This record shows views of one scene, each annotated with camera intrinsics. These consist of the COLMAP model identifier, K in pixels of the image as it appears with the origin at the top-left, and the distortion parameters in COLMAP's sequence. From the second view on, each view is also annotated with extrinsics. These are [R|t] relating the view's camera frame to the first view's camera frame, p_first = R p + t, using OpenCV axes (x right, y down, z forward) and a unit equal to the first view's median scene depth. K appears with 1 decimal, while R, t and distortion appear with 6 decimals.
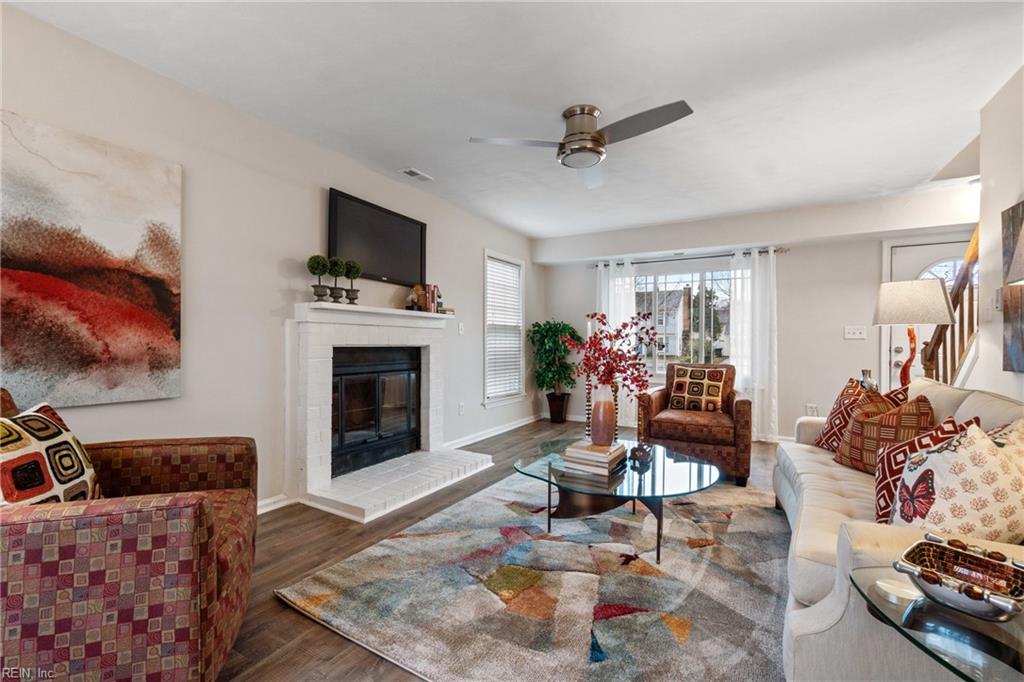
lens RADIAL K [[441.7, 0, 505.2], [0, 441.7, 335.2], [0, 0, 1]] dist [-0.009191, 0.000275]
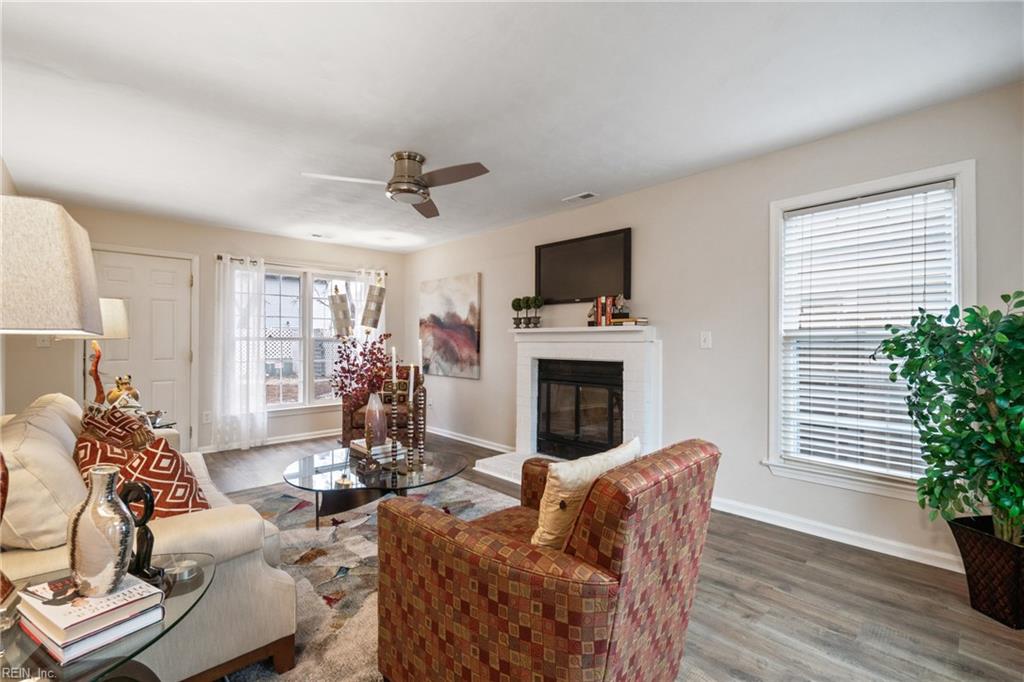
lens RADIAL K [[441.7, 0, 508.4], [0, 441.7, 345.2], [0, 0, 1]] dist [-0.009191, 0.000275]
pose [[-0.283360, -0.004362, -0.959004, 0.999718], [0.009019, 0.999933, -0.007213, -0.006955], [0.958971, -0.010693, -0.283302, 1.333476]]
